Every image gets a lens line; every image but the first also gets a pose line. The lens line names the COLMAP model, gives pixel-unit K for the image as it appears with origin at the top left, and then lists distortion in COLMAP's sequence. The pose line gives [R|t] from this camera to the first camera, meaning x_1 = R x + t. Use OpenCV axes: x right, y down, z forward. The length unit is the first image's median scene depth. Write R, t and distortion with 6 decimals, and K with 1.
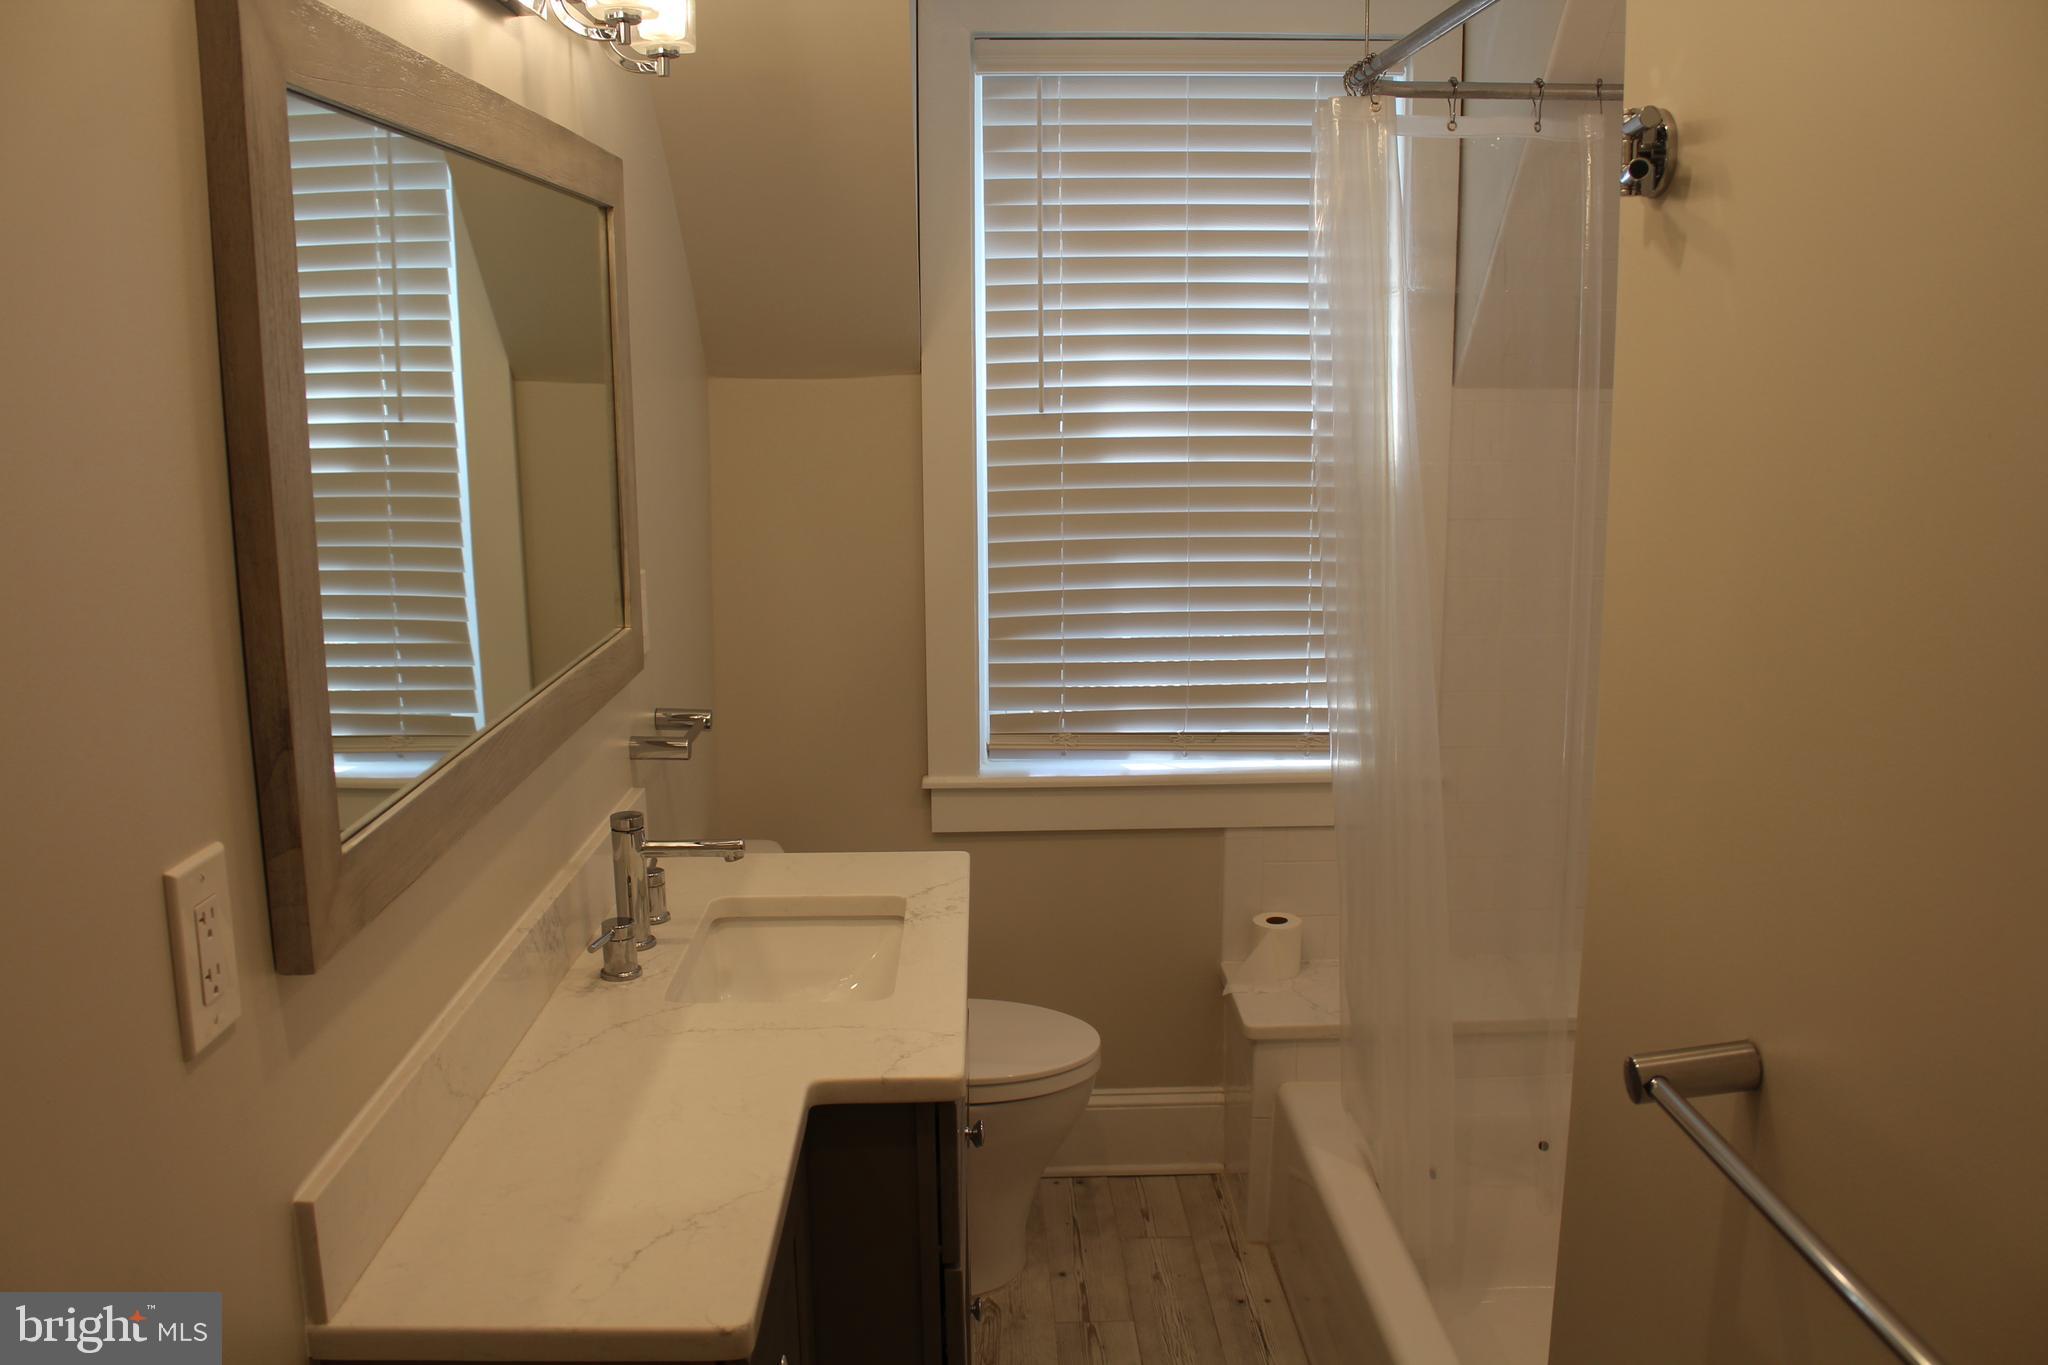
lens RADIAL K [[1654.9, 0, 1011.6], [0, 1654.9, 683.8], [0, 0, 1]] dist [-0.161976, 0.107086]
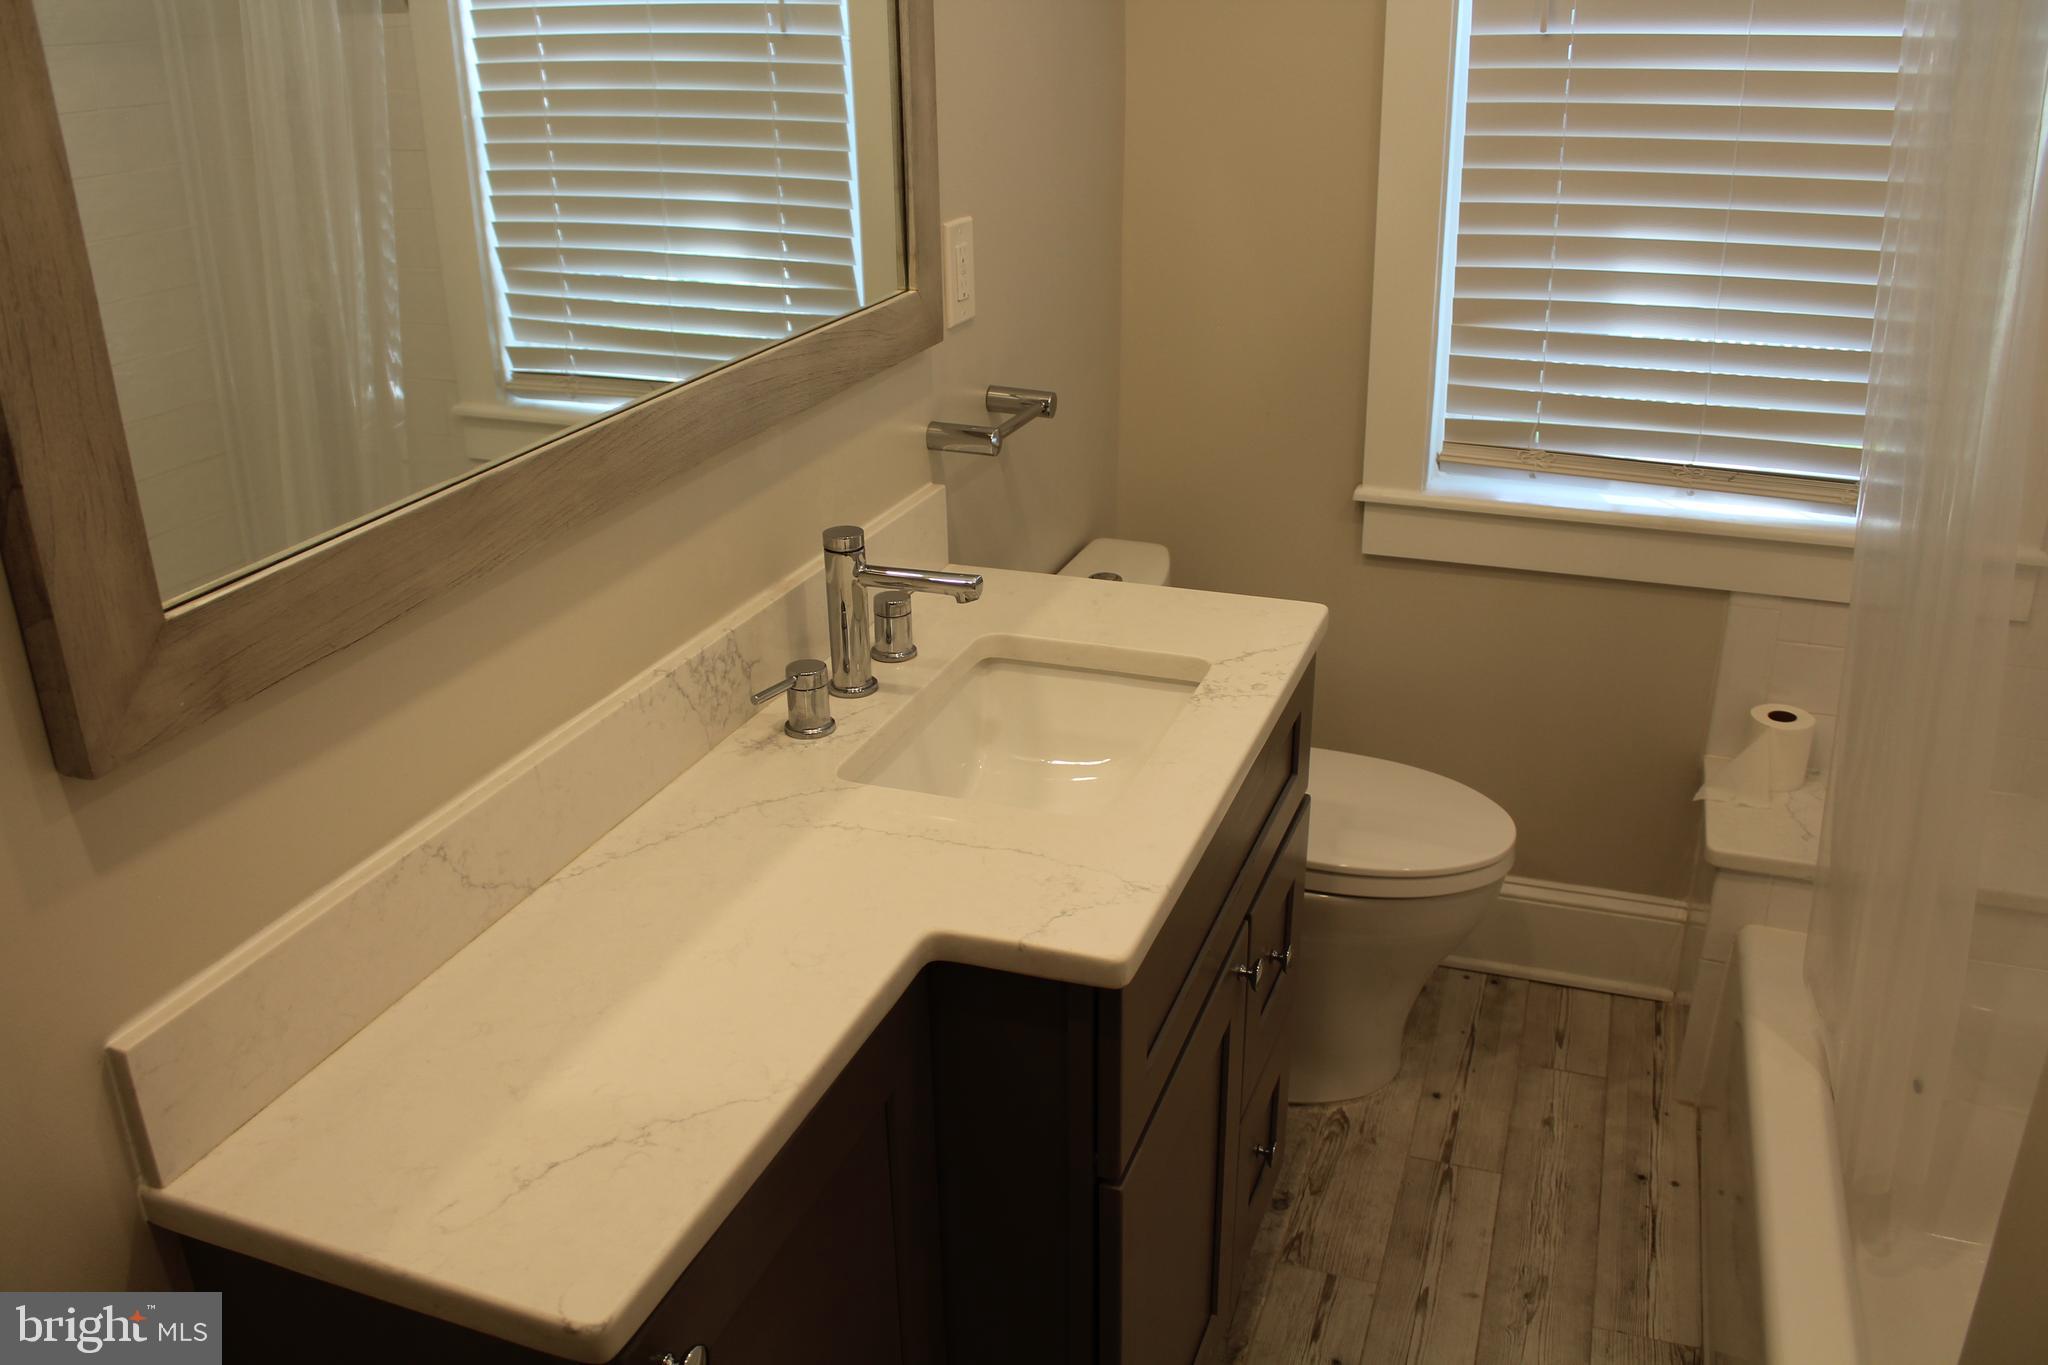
lens RADIAL K [[1654.9, 0, 1002.9], [0, 1654.9, 679.0], [0, 0, 1]] dist [-0.161976, 0.107086]
pose [[0.928039, 0.135482, -0.346969, 0.083783], [-0.059146, 0.973287, 0.221844, -0.022086], [0.367756, -0.185358, 0.911262, 0.180580]]
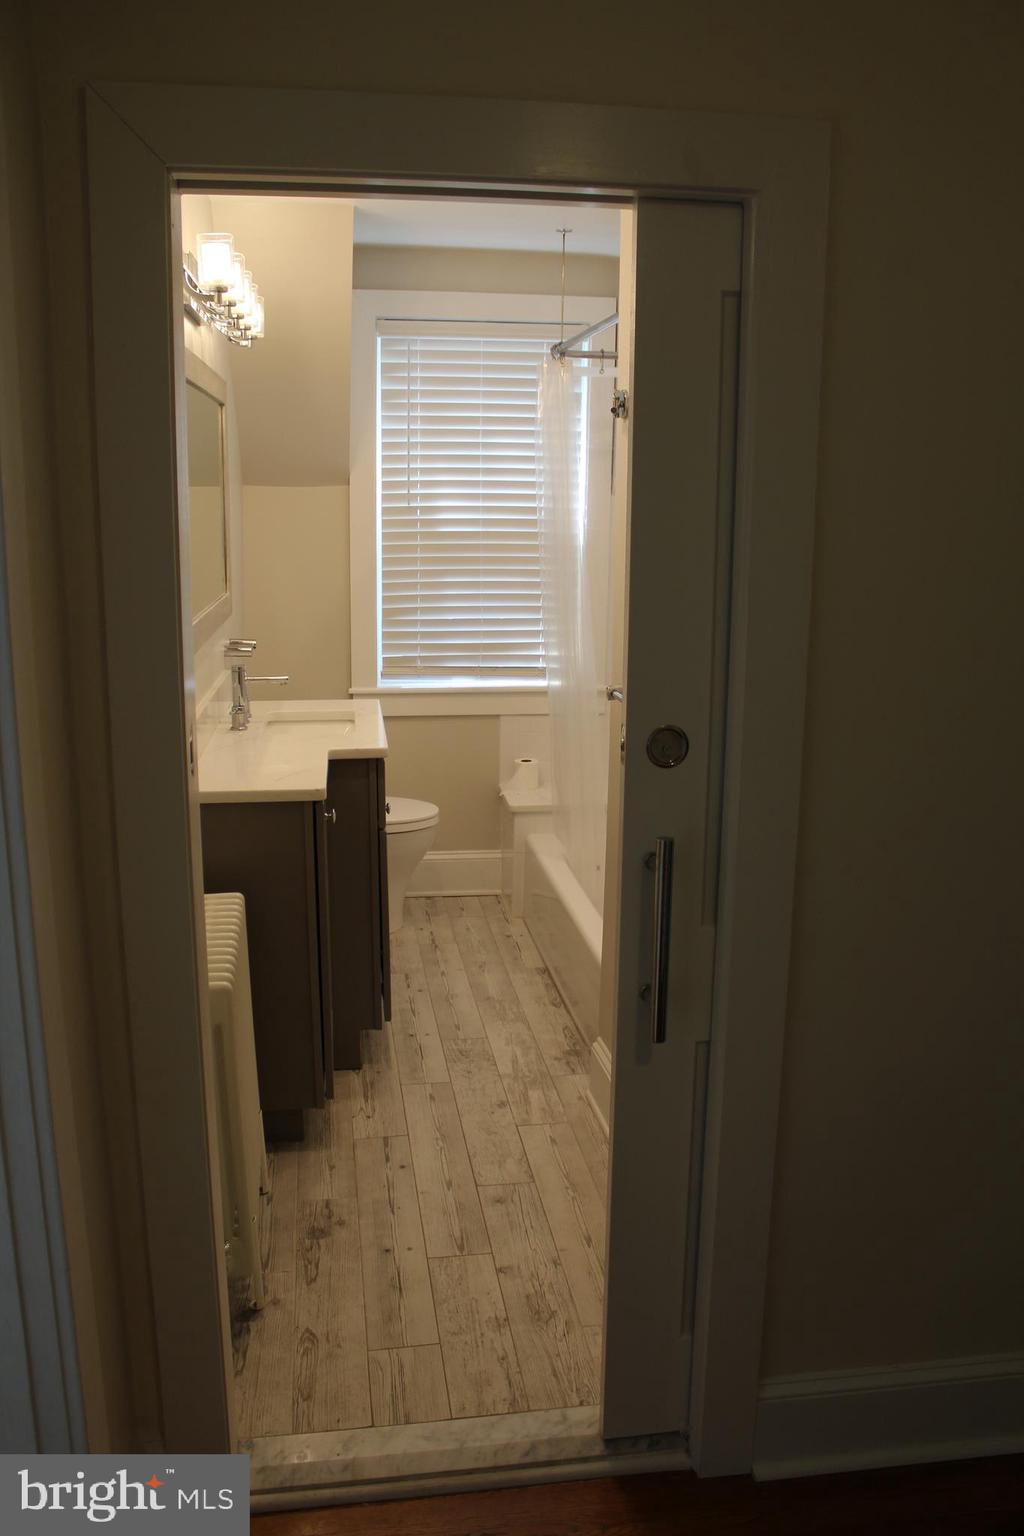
lens RADIAL K [[1241.2, 0, 527.9], [0, 1241.2, 780.7], [0, 0, 1]] dist [-0.161976, 0.107086]
pose [[0.991378, -0.006383, 0.130878, -0.037052], [0.001946, 0.999420, 0.034003, 0.123734], [-0.131020, -0.033455, 0.990815, -0.532610]]
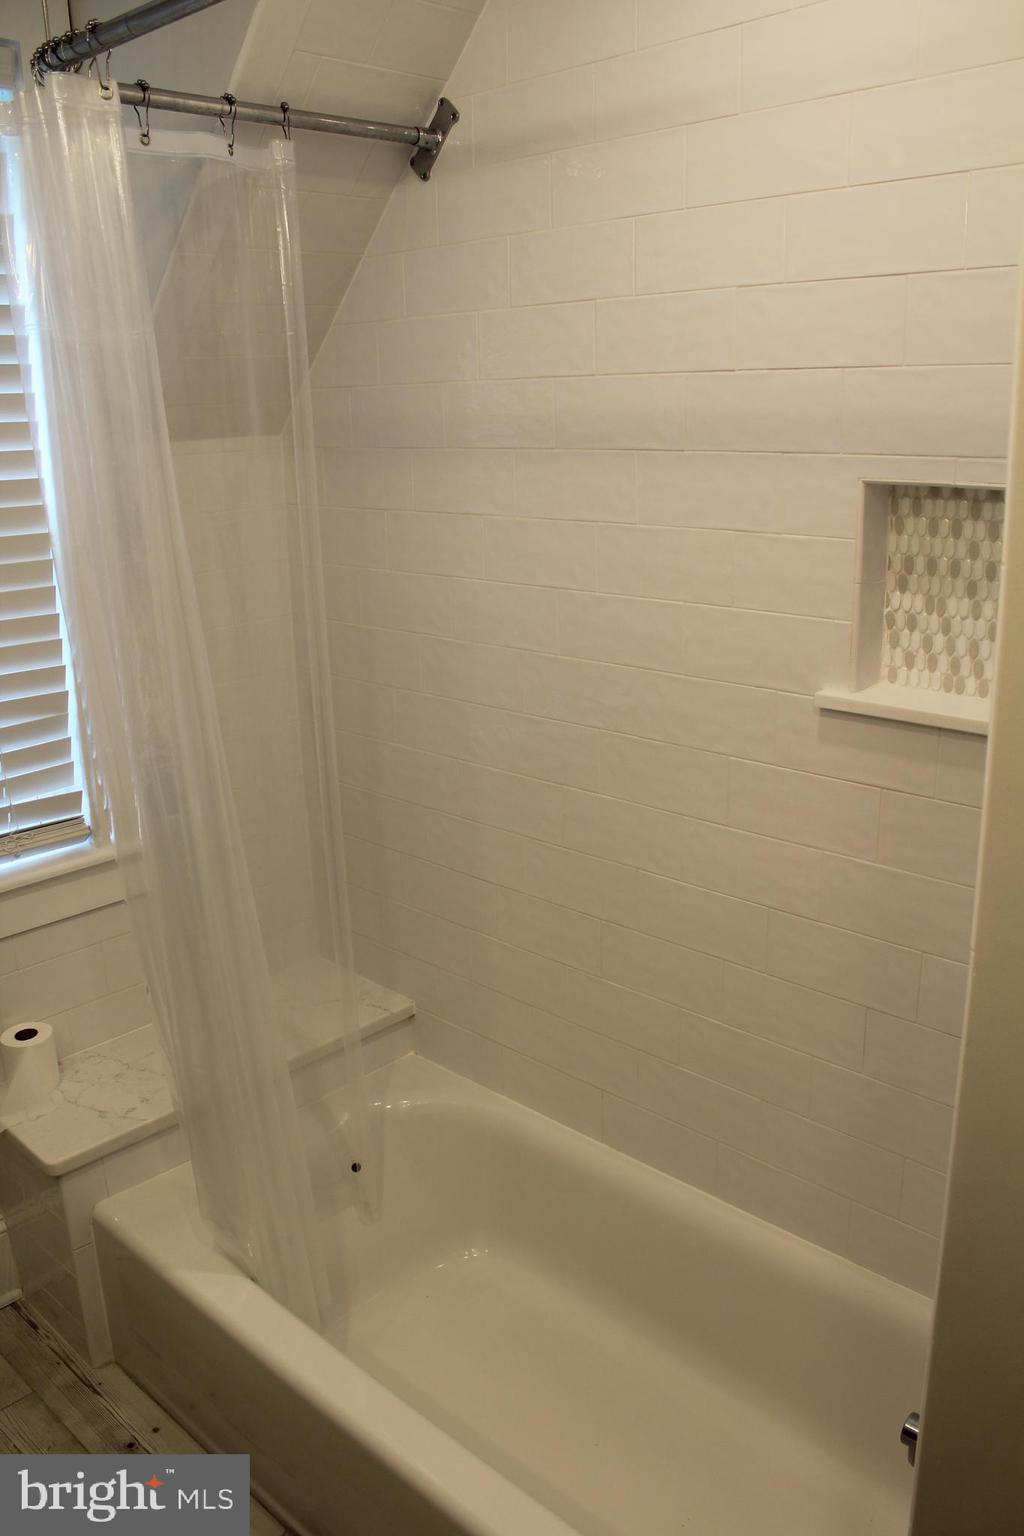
lens RADIAL K [[1241.2, 0, 516.1], [0, 1241.2, 760.2], [0, 0, 1]] dist [-0.161976, 0.107086]
pose [[0.713618, -0.208403, 0.668818, -0.068386], [0.161357, 0.977952, 0.132564, -0.057173], [-0.681699, 0.013318, 0.731511, 0.324898]]
